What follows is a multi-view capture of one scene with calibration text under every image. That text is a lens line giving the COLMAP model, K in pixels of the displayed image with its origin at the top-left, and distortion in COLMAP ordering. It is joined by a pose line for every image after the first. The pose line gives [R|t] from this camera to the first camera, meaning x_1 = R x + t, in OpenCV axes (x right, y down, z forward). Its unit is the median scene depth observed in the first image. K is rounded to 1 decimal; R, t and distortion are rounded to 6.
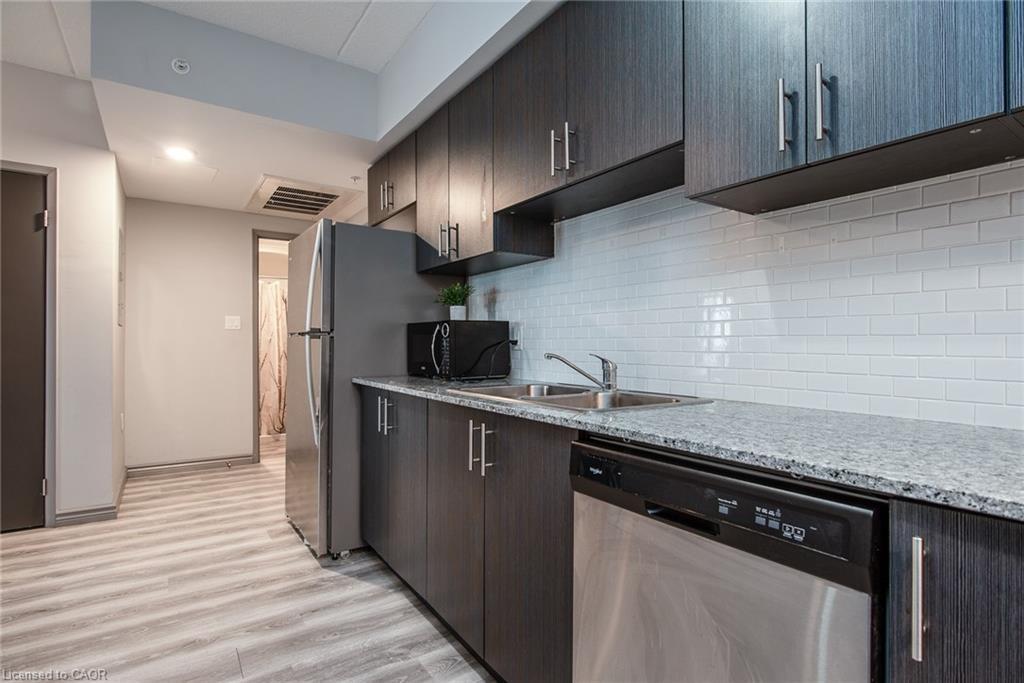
lens RADIAL K [[517.1, 0, 510.5], [0, 517.1, 339.5], [0, 0, 1]] dist [0.003601, -0.000424]
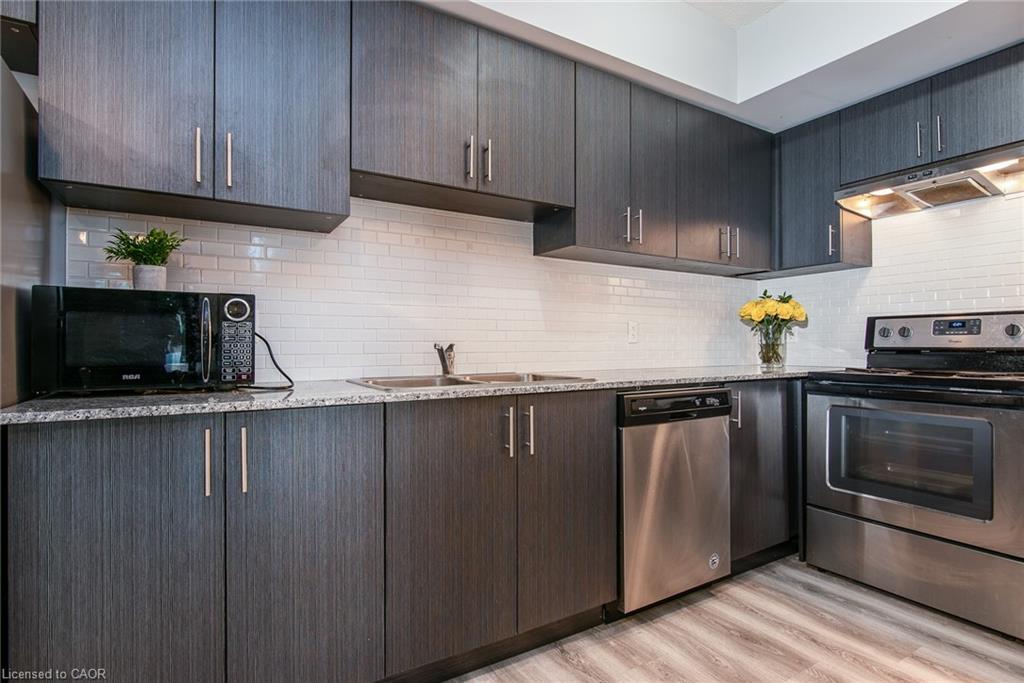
lens RADIAL K [[517.1, 0, 510.6], [0, 517.1, 342.6], [0, 0, 1]] dist [0.003601, -0.000424]
pose [[0.029967, 0.007437, 0.999523, -1.063088], [0.003393, 0.999966, -0.007542, 0.039594], [-0.999545, 0.003617, 0.029941, 0.975608]]
